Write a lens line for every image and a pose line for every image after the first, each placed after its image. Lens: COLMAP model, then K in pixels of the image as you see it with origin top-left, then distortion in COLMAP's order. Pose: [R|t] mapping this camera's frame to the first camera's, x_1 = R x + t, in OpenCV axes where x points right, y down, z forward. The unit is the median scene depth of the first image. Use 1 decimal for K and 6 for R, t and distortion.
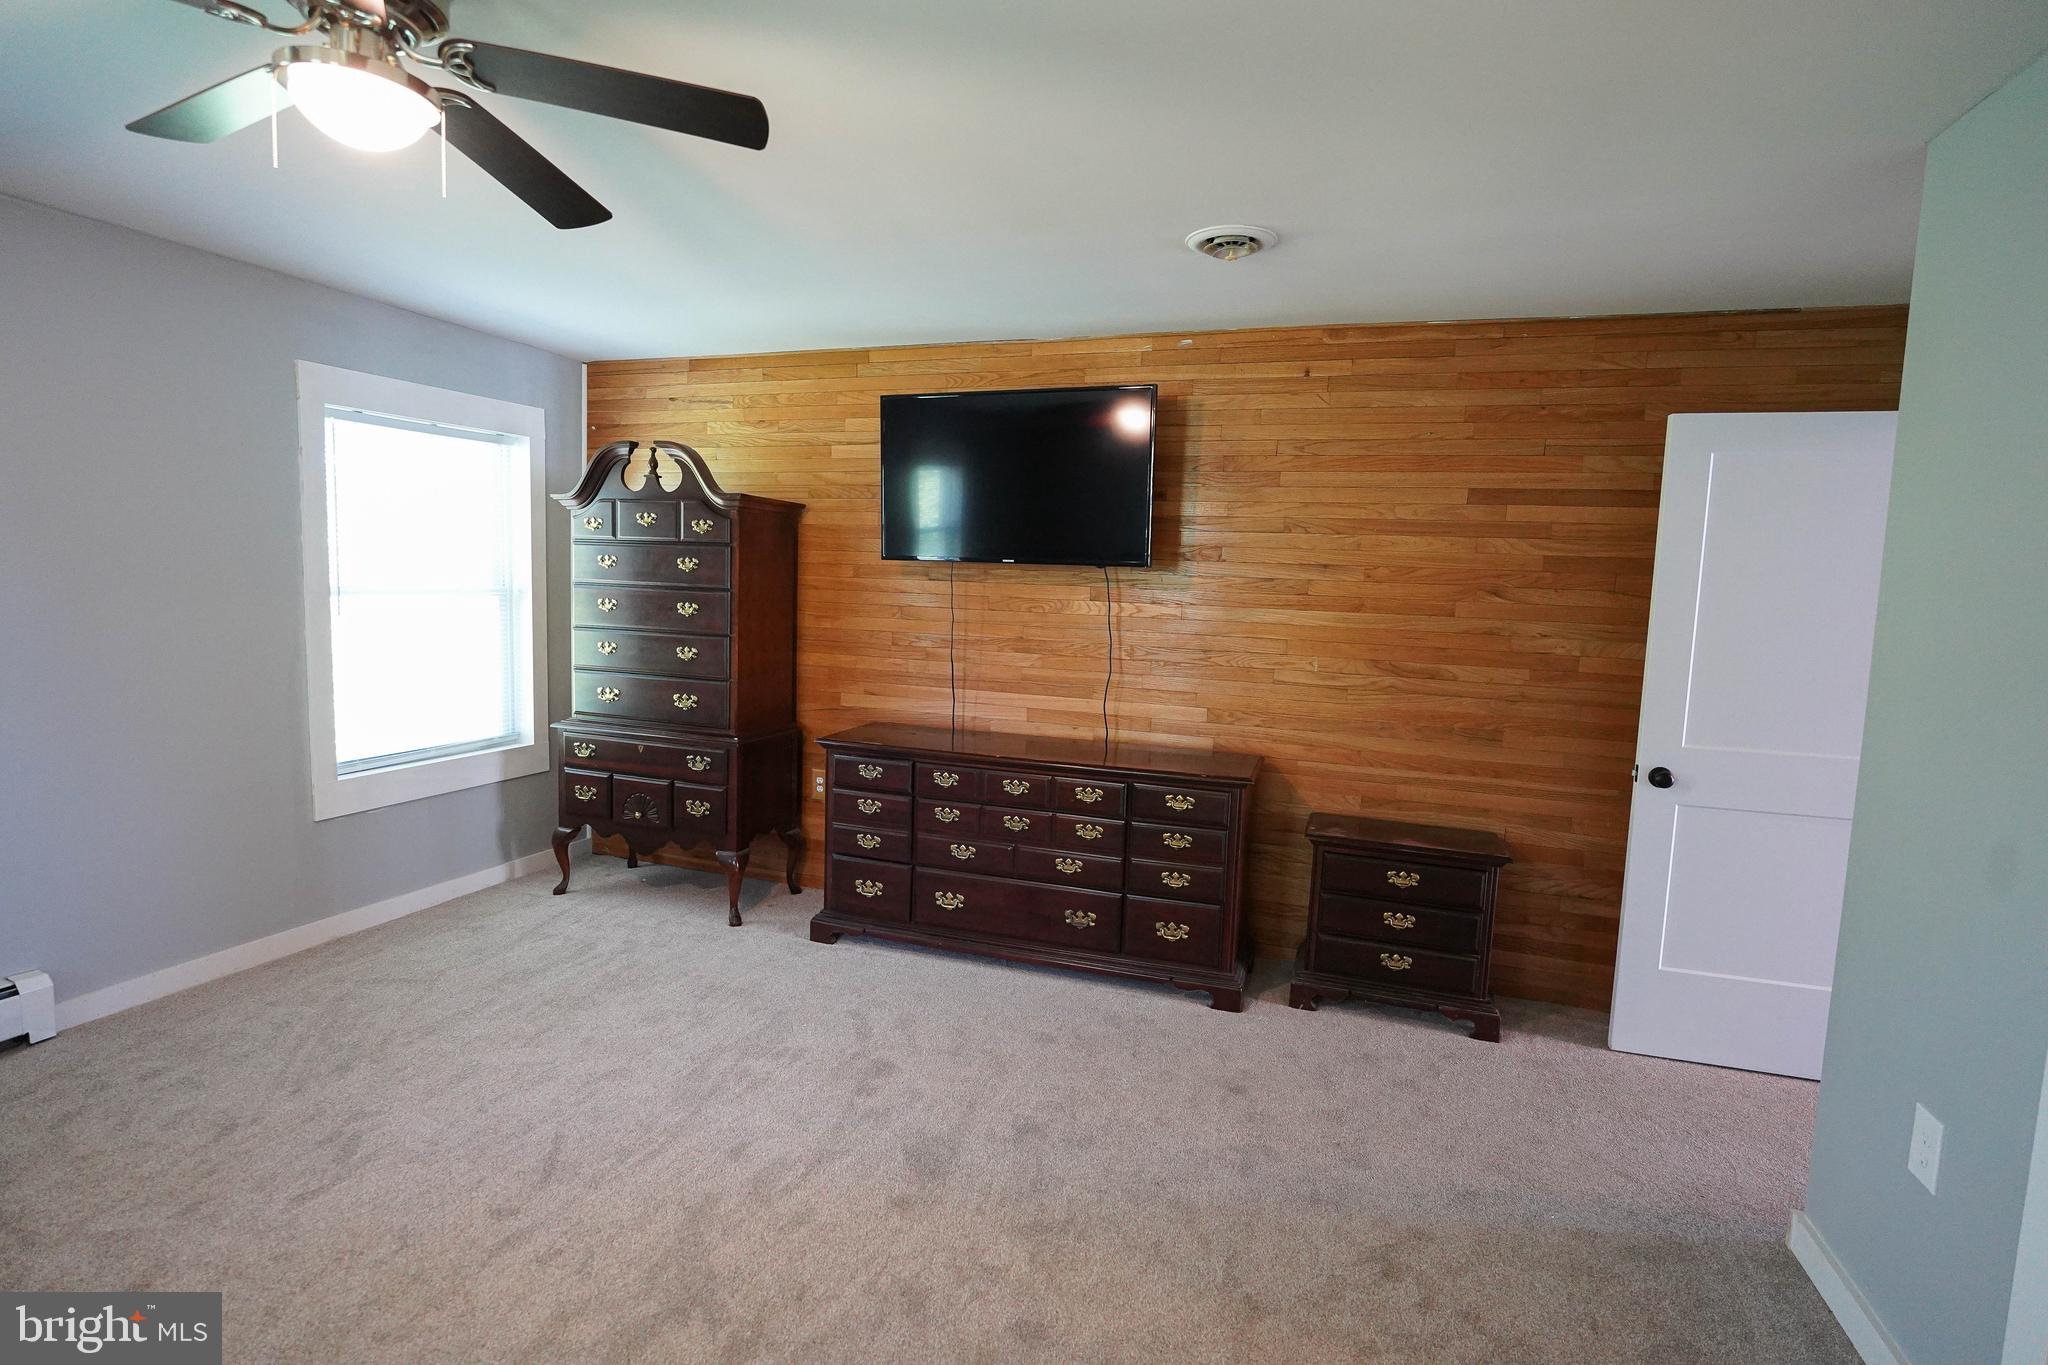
lens RADIAL K [[1006.2, 0, 1006.8], [0, 1006.2, 672.3], [0, 0, 1]] dist [-0.005604, -0.000156]
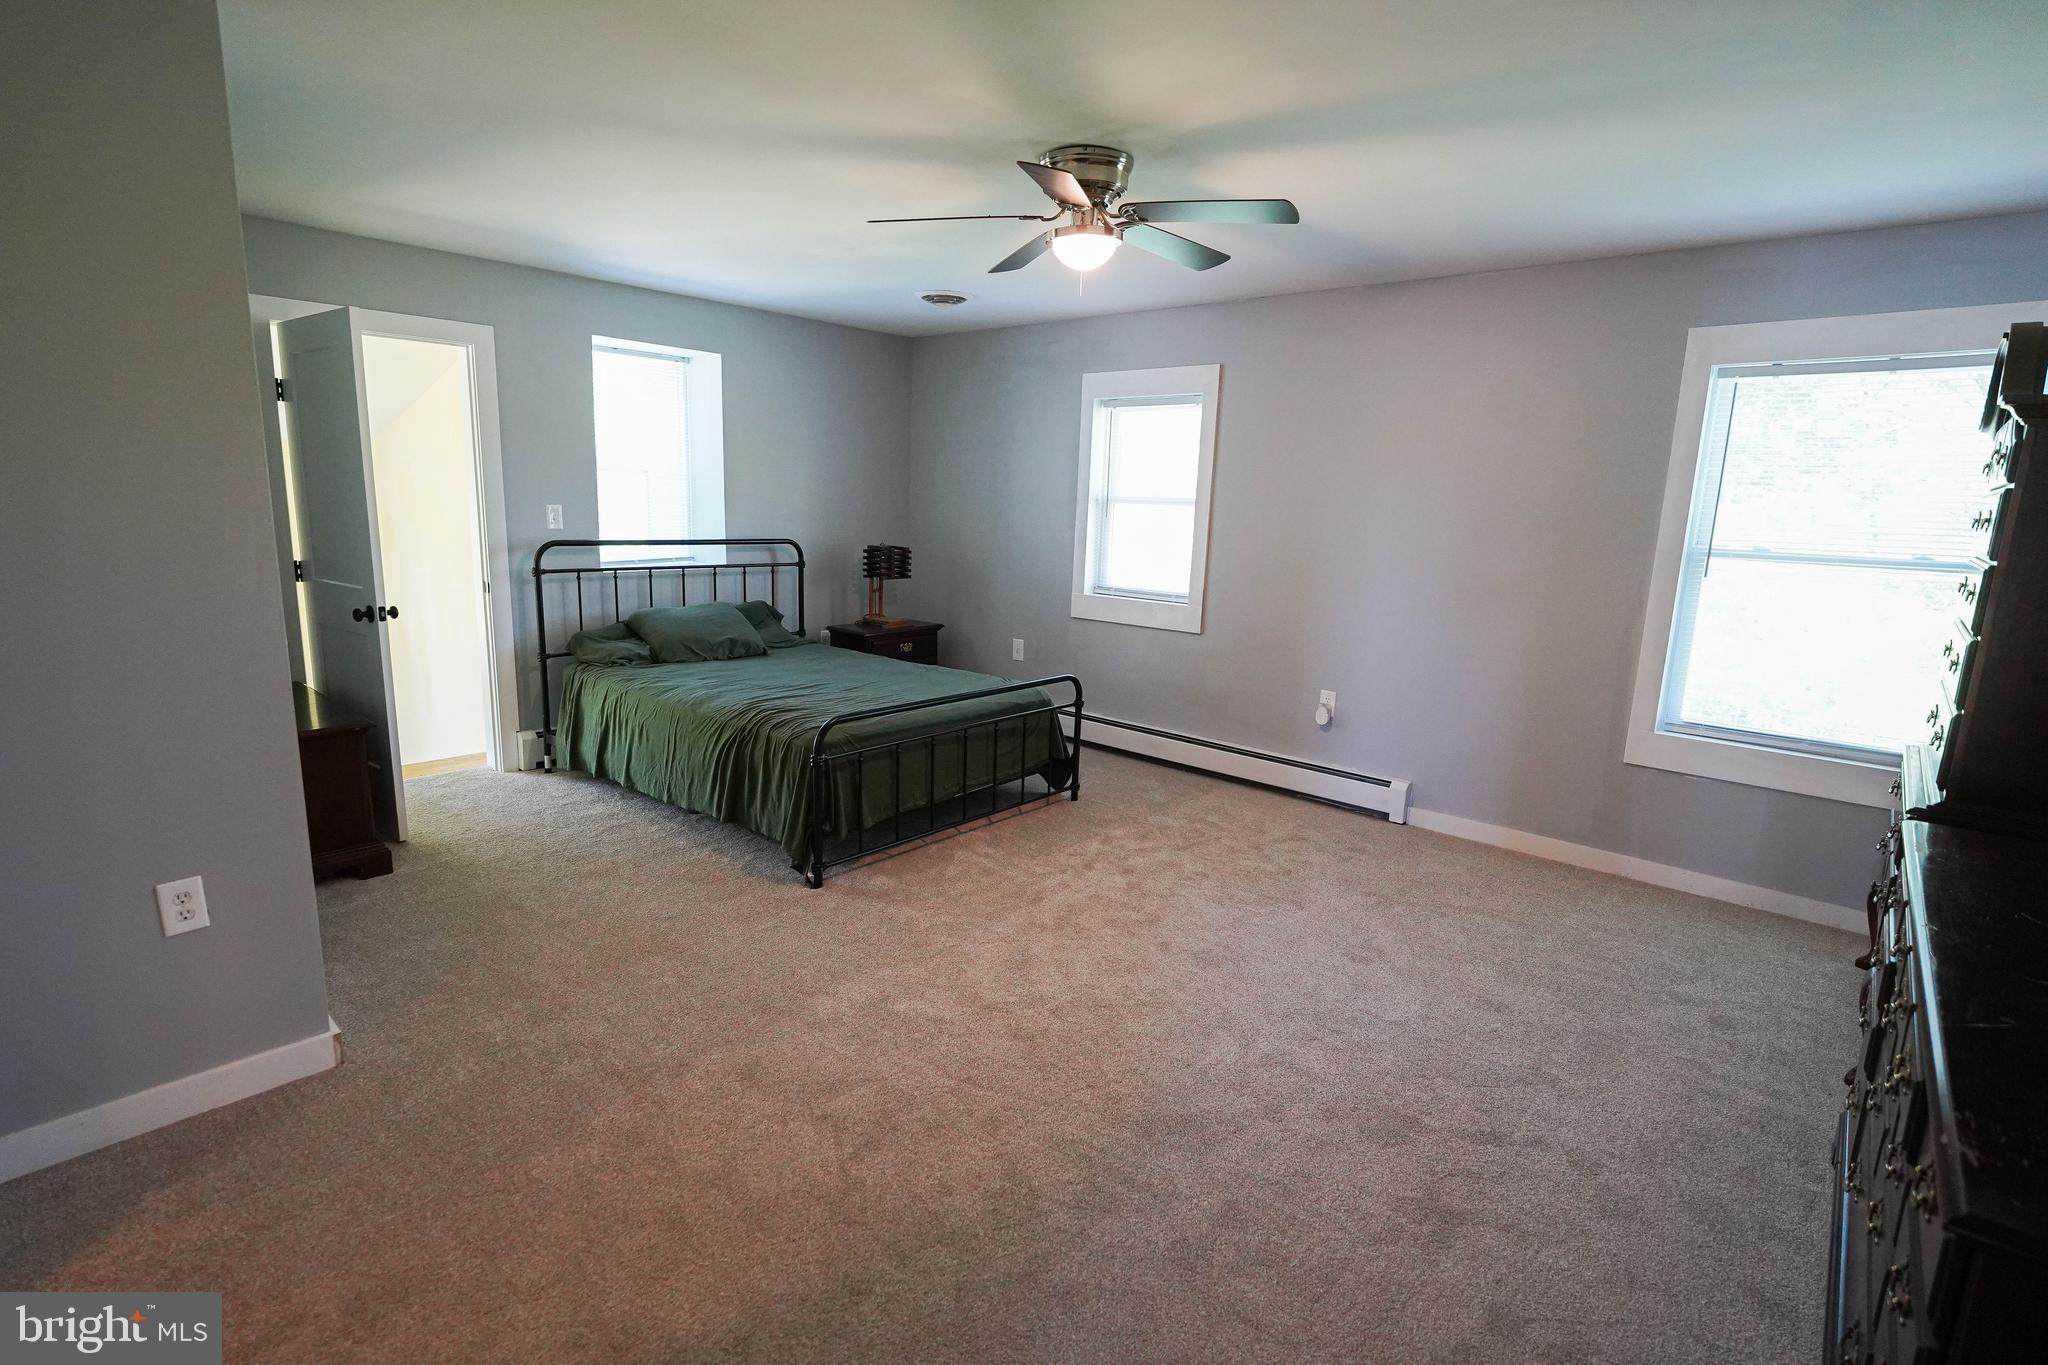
lens RADIAL K [[1006.2, 0, 1024.7], [0, 1006.2, 680.1], [0, 0, 1]] dist [-0.005604, -0.000156]
pose [[-0.347620, 0.129936, -0.928589, 0.544228], [-0.139714, 0.972117, 0.188330, -0.052349], [0.927168, 0.195204, -0.319774, 0.746184]]
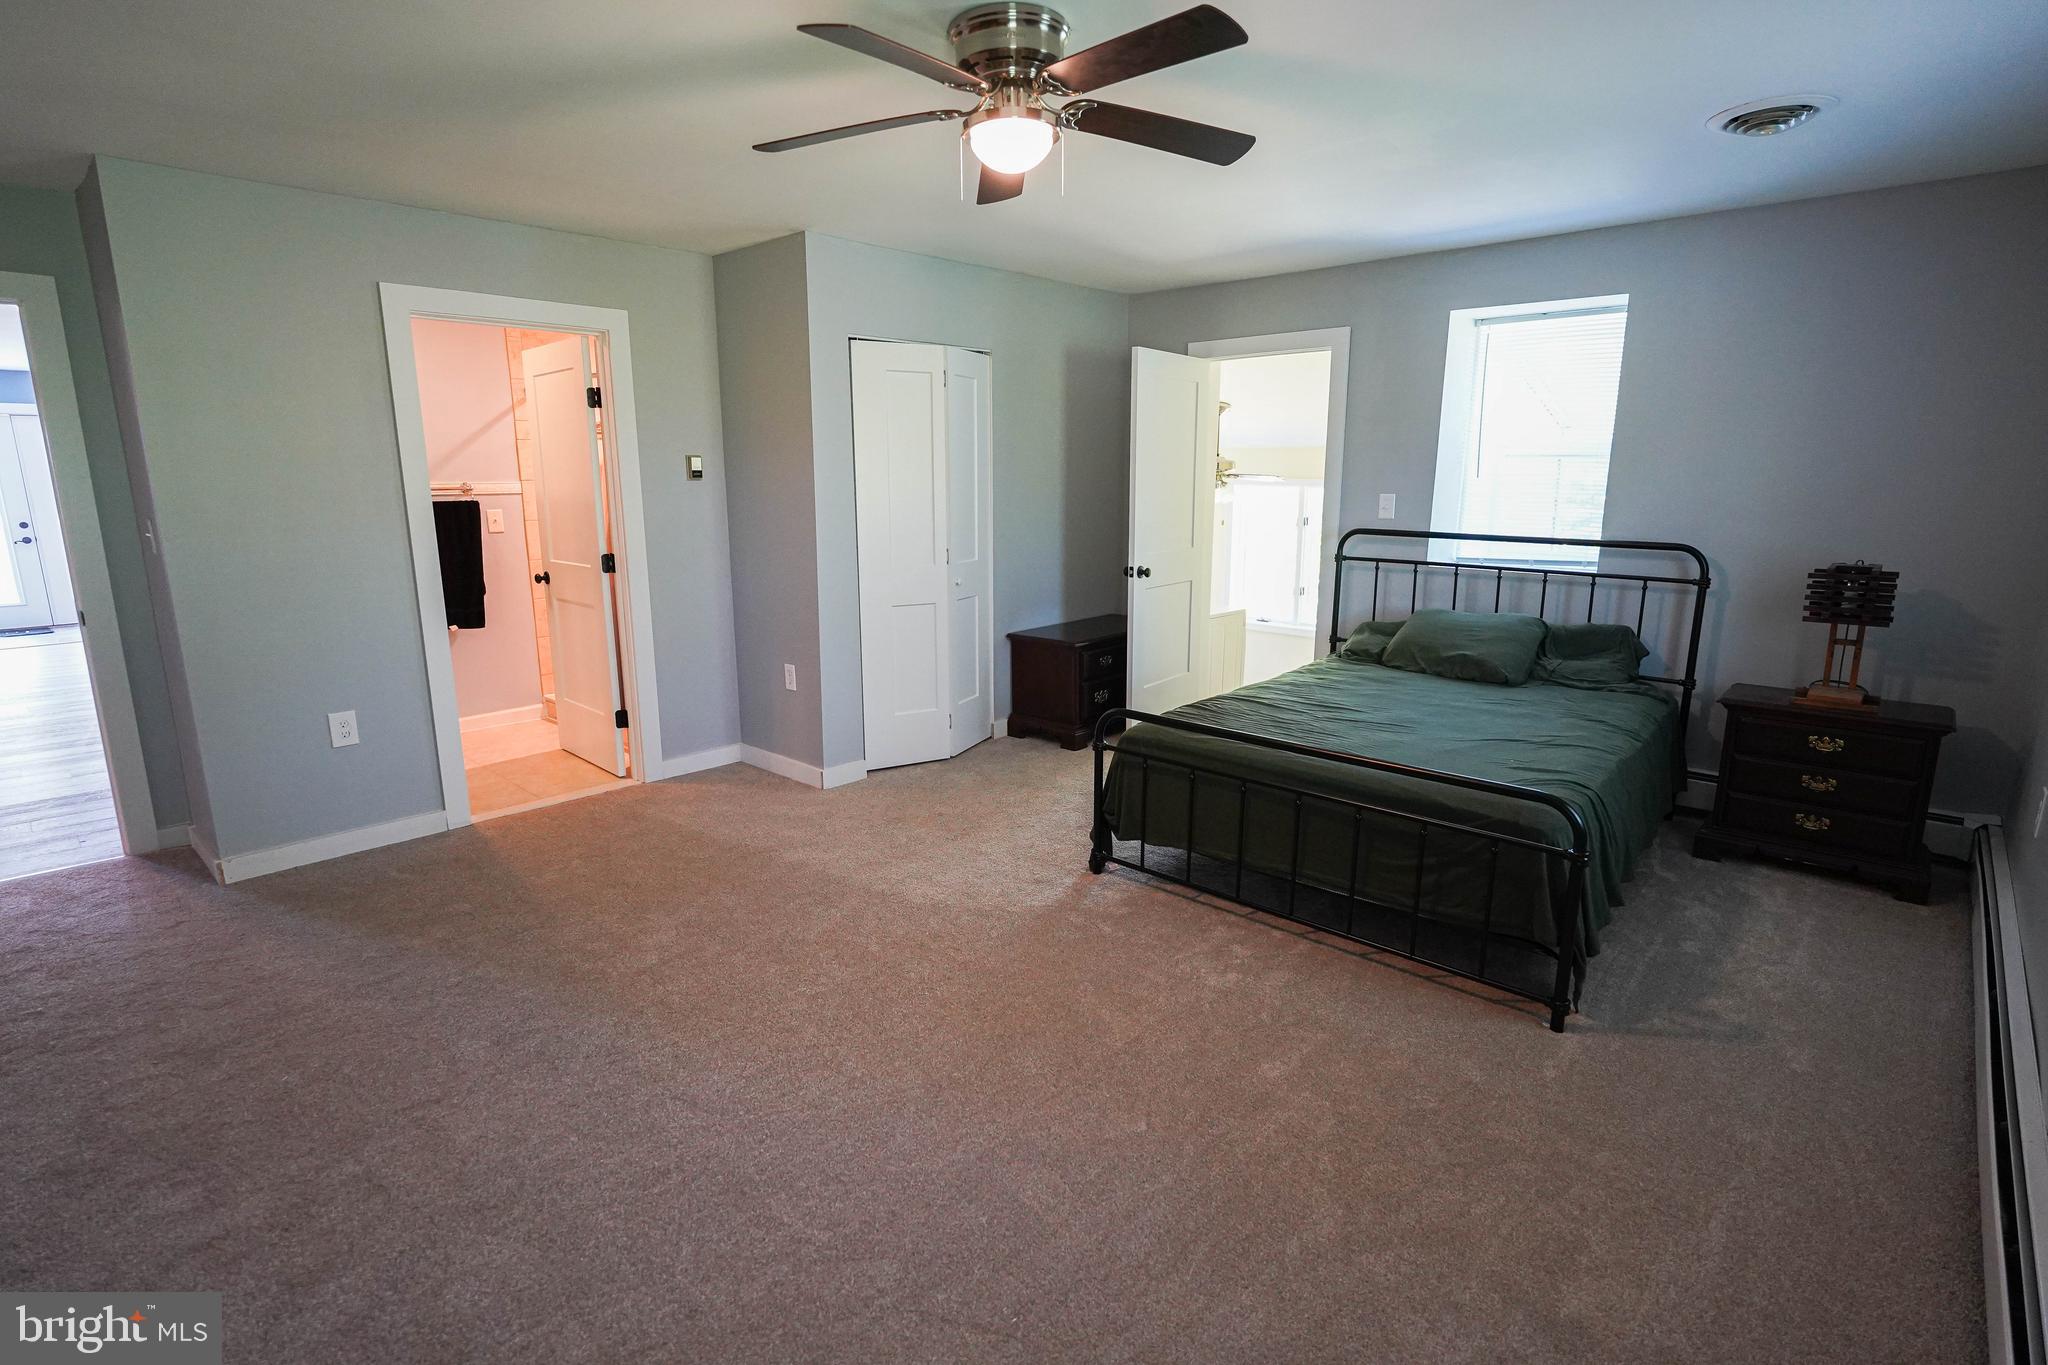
lens RADIAL K [[1006.2, 0, 1038.6], [0, 1006.2, 677.5], [0, 0, 1]] dist [-0.005604, -0.000156]
pose [[-0.927353, -0.104720, 0.359235, -0.570467], [0.010848, 0.952113, 0.305554, -0.120881], [-0.374030, 0.287253, -0.881809, 1.112985]]
